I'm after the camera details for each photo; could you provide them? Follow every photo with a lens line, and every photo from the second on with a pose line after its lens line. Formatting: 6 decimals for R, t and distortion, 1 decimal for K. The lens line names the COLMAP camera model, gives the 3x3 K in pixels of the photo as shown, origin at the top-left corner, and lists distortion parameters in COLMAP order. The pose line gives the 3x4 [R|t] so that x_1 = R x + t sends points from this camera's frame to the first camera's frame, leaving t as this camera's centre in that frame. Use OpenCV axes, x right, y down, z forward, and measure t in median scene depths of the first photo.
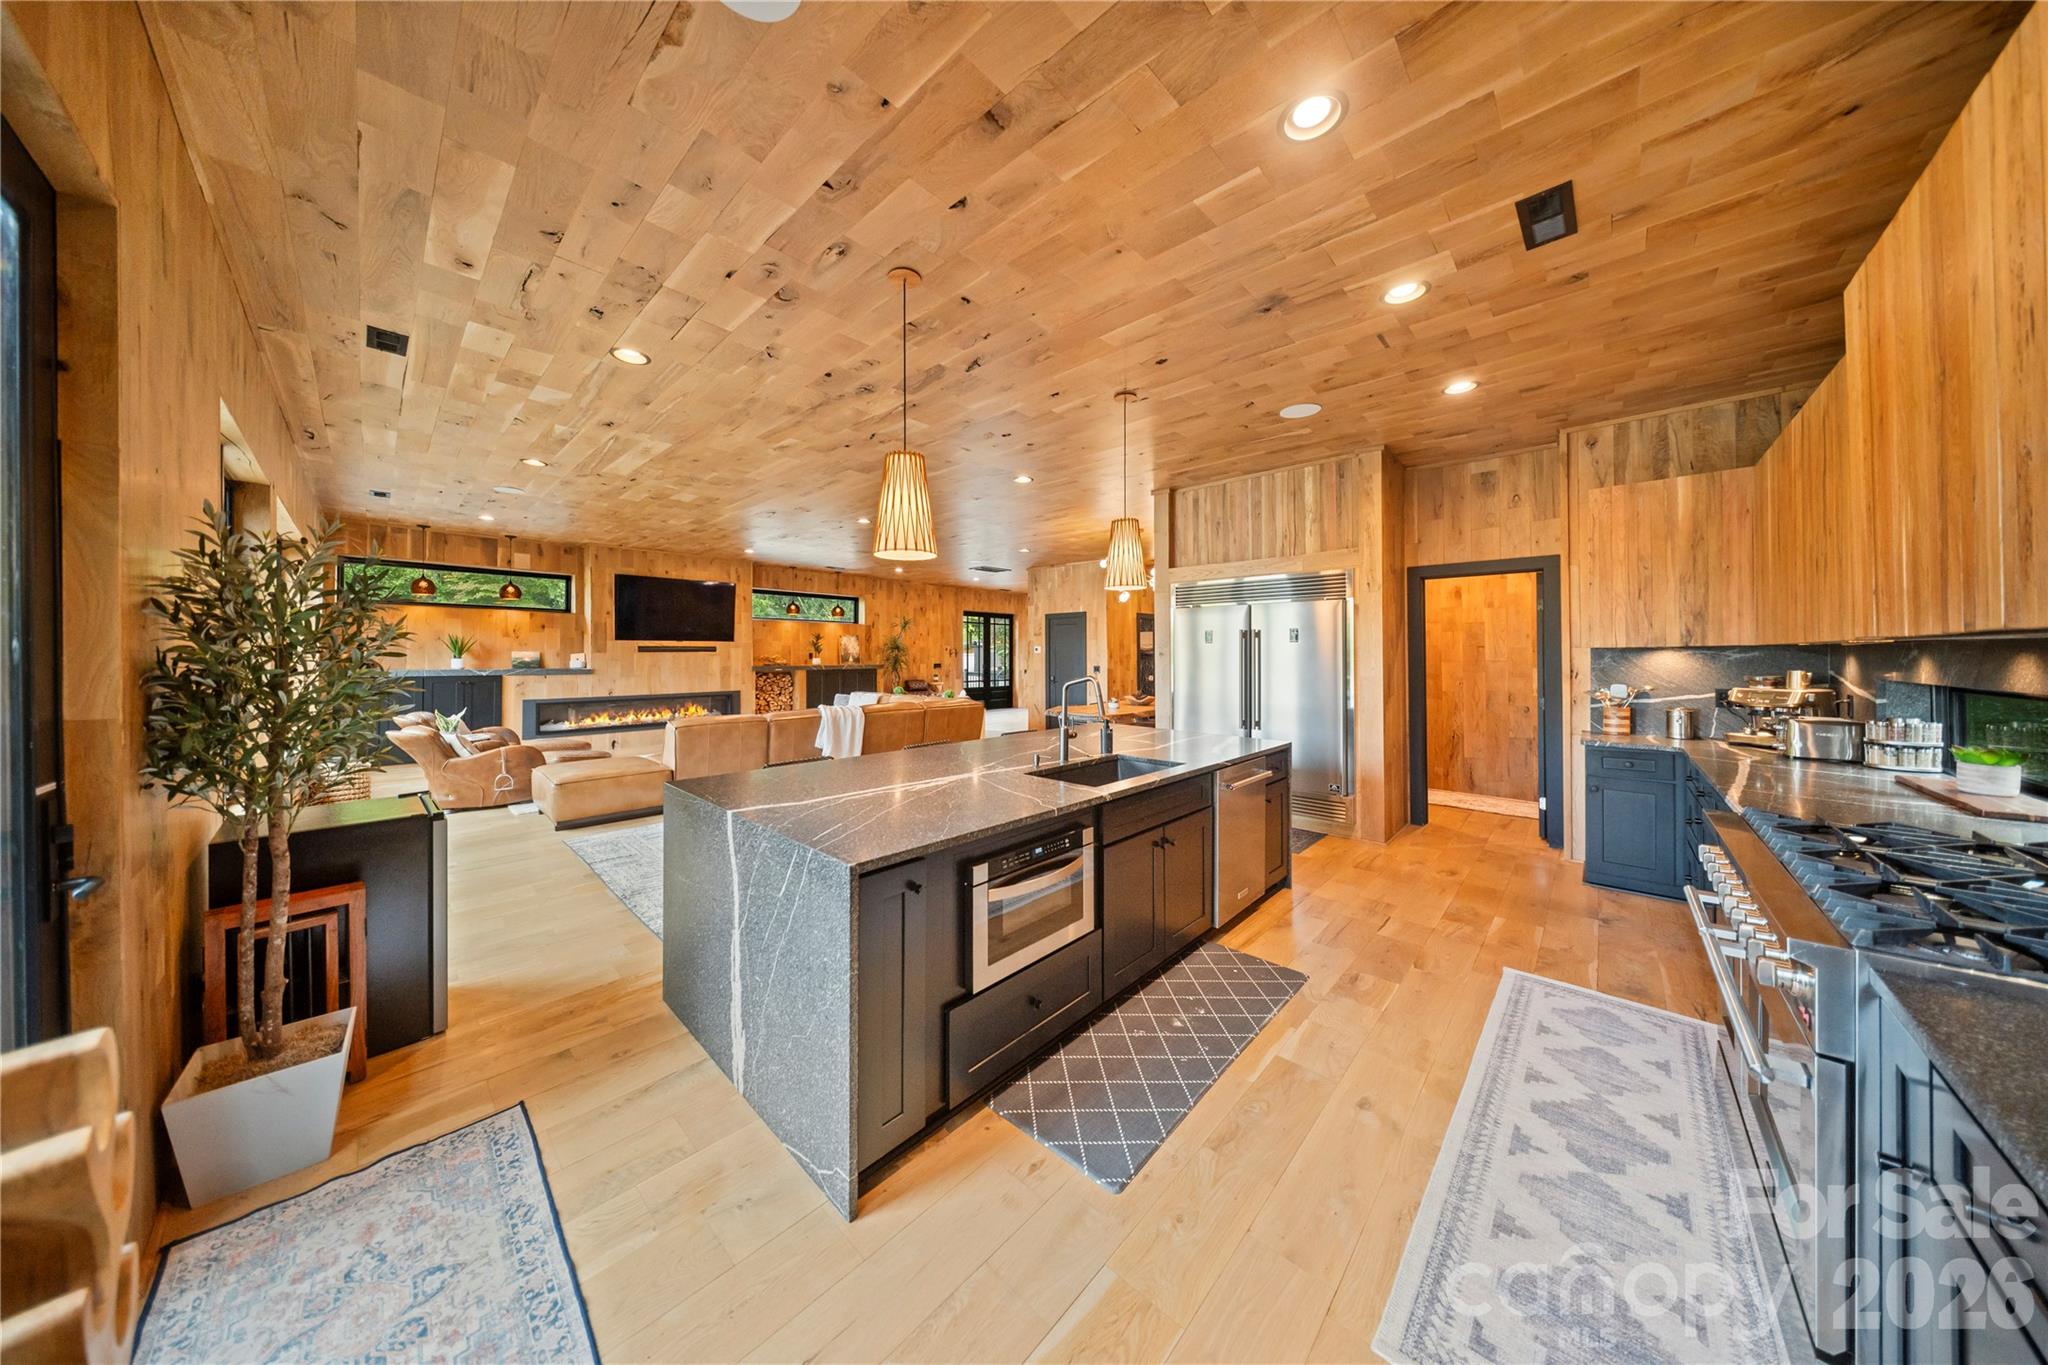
lens RADIAL K [[616.5, 0, 1010.4], [0, 616.5, 652.7], [0, 0, 1]] dist [-0.001673, -0.000800]
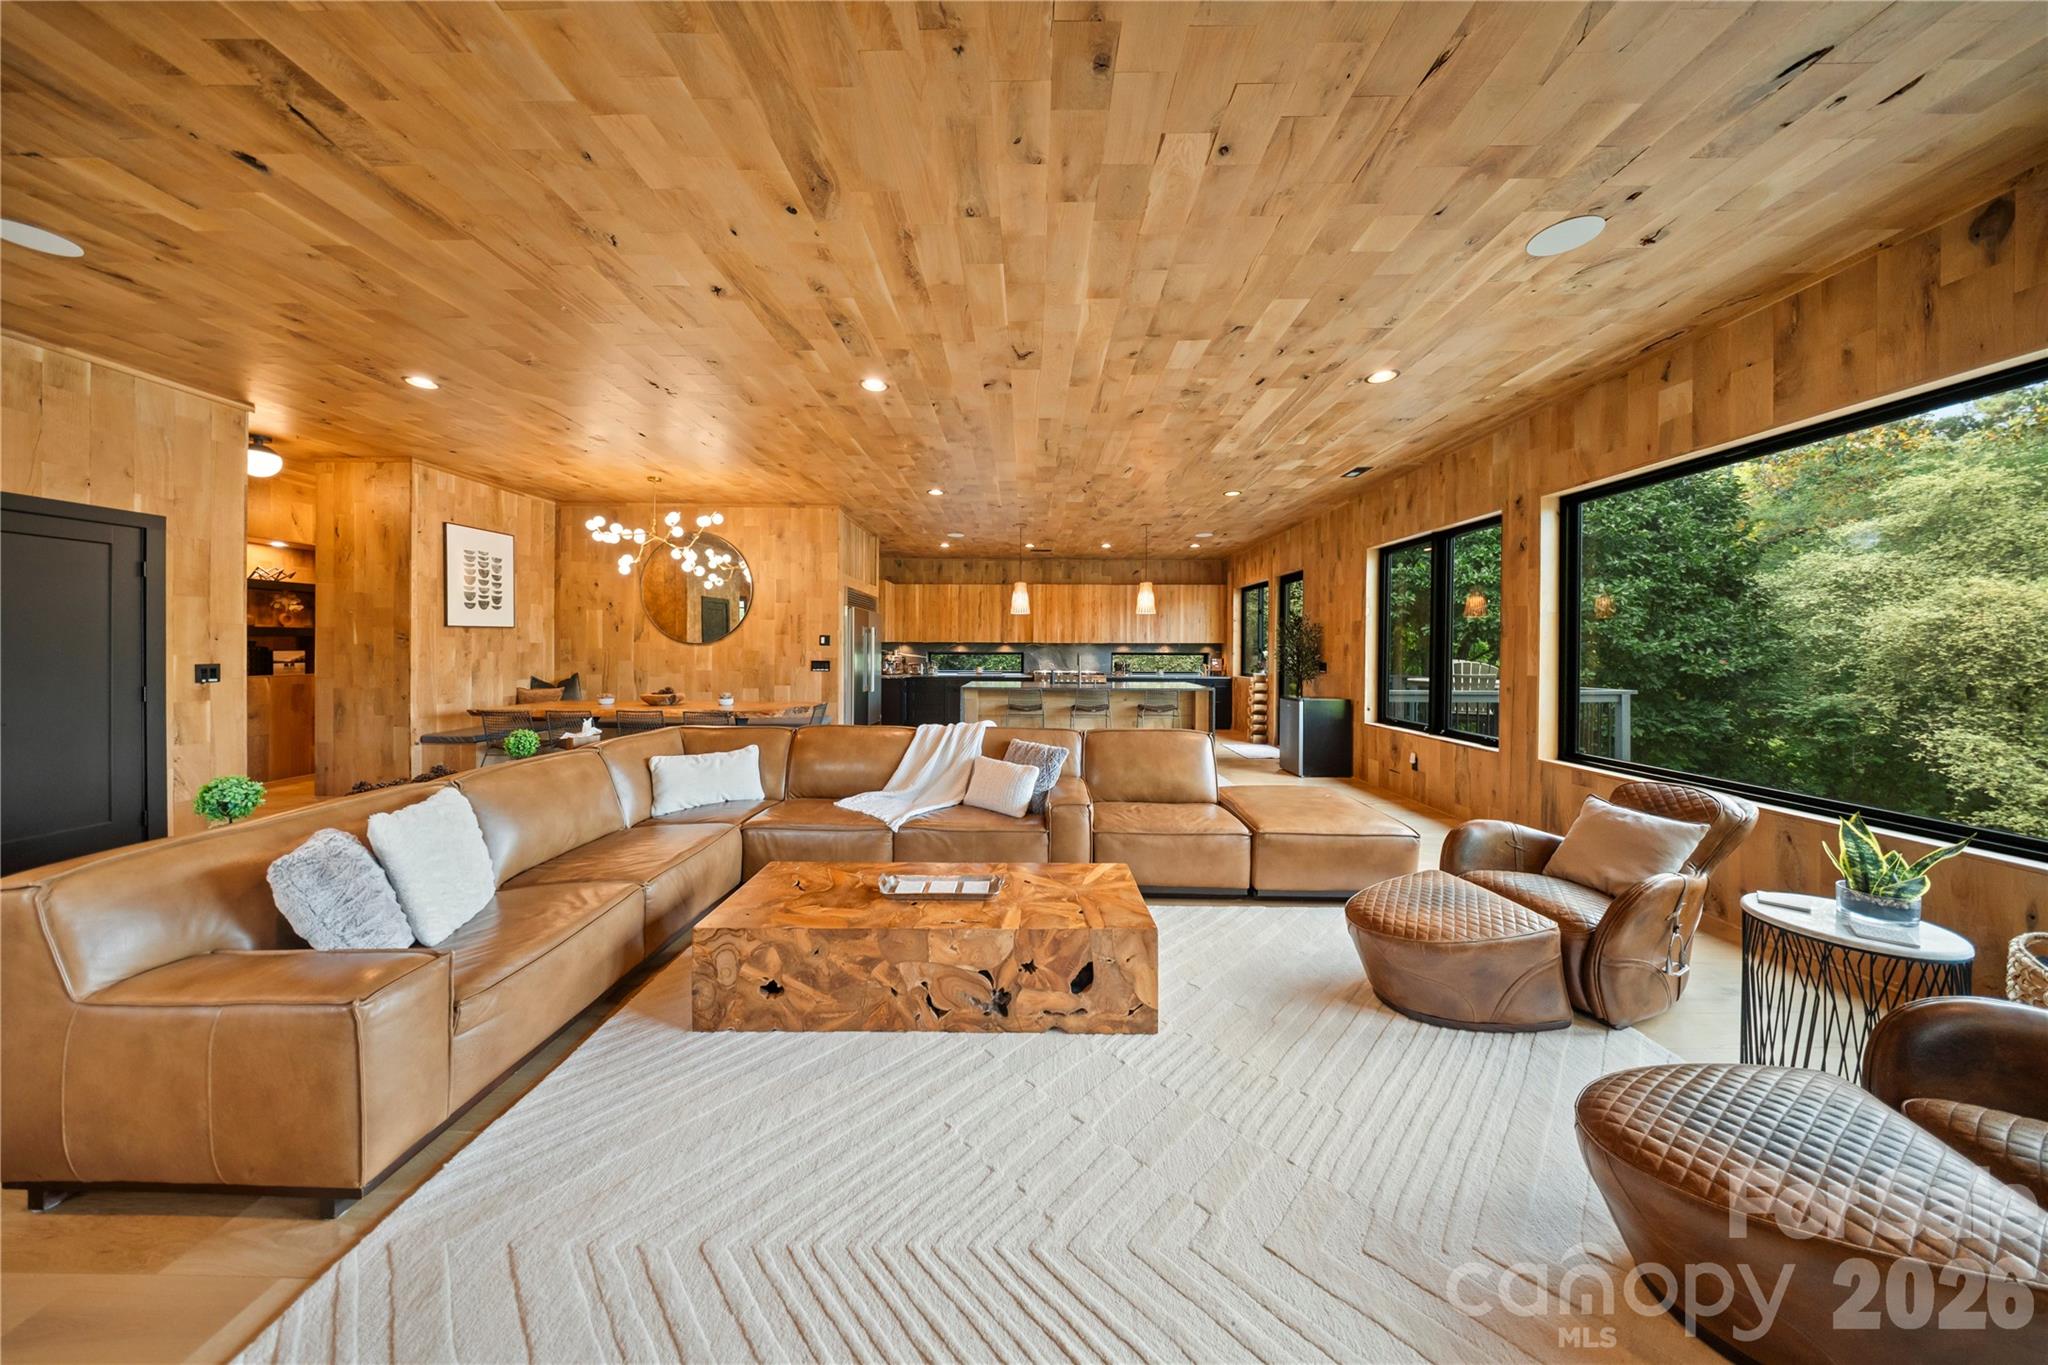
lens RADIAL K [[616.5, 0, 1029.1], [0, 616.5, 651.9], [0, 0, 1]] dist [-0.001673, -0.000800]
pose [[-0.691714, -0.006646, 0.722141, -0.590645], [-0.006769, 0.999973, 0.002719, 0.010243], [-0.722140, -0.003008, -0.691740, 1.051654]]
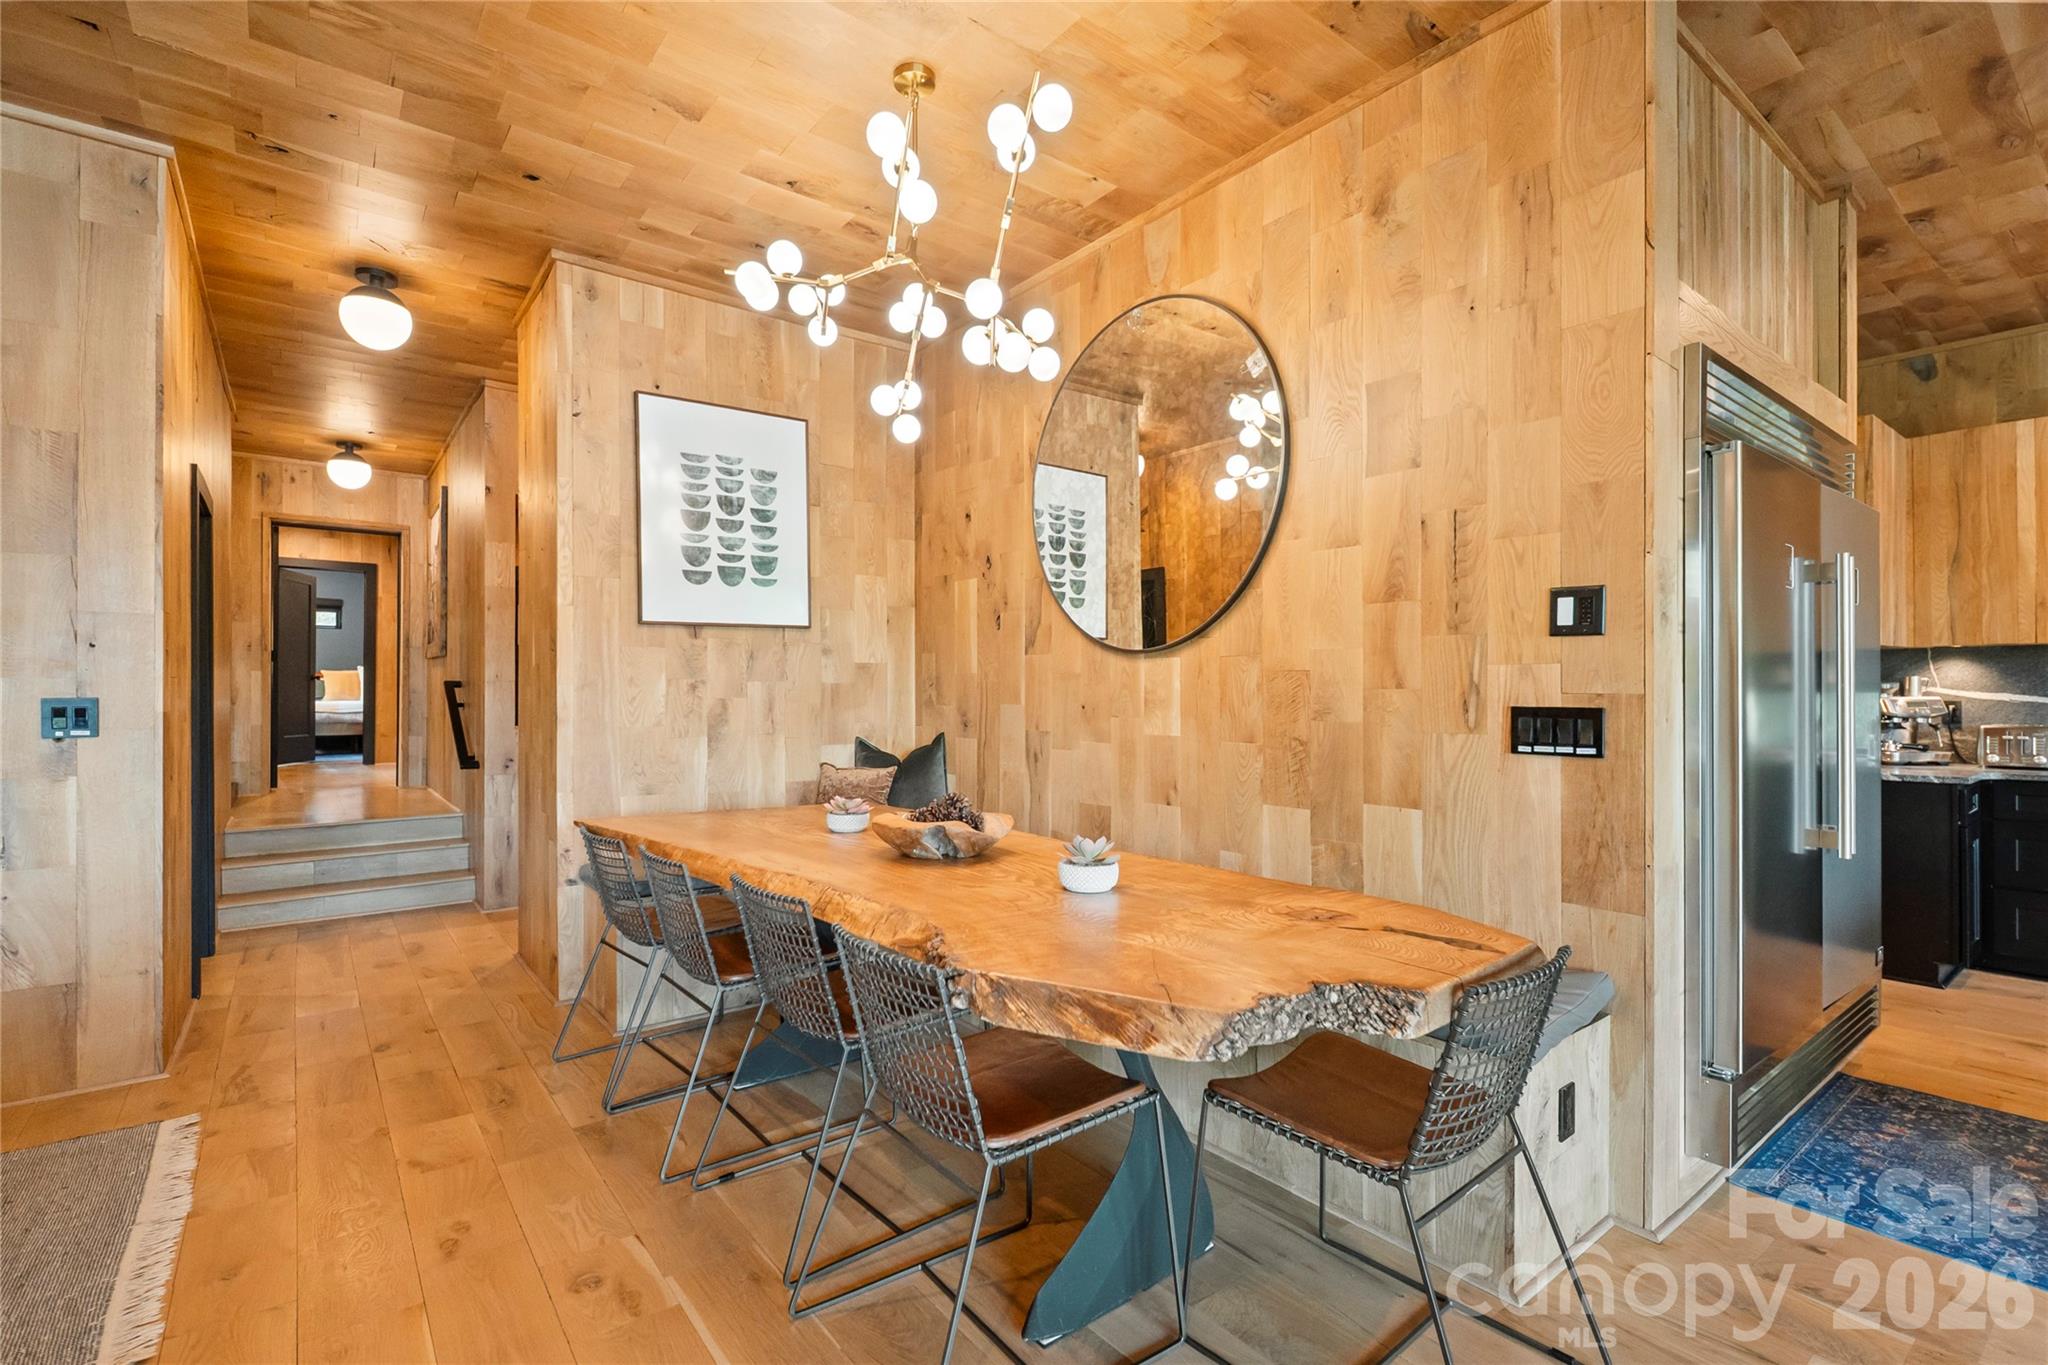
lens RADIAL K [[929.1, 0, 1020.7], [0, 929.1, 689.9], [0, 0, 1]] dist [0.009421, -0.004386]
pose [[0.157290, 0.004736, 0.987541, -0.110788], [-0.001991, 0.999988, -0.004478, 0.022414], [-0.987550, -0.001262, 0.157297, 0.802224]]
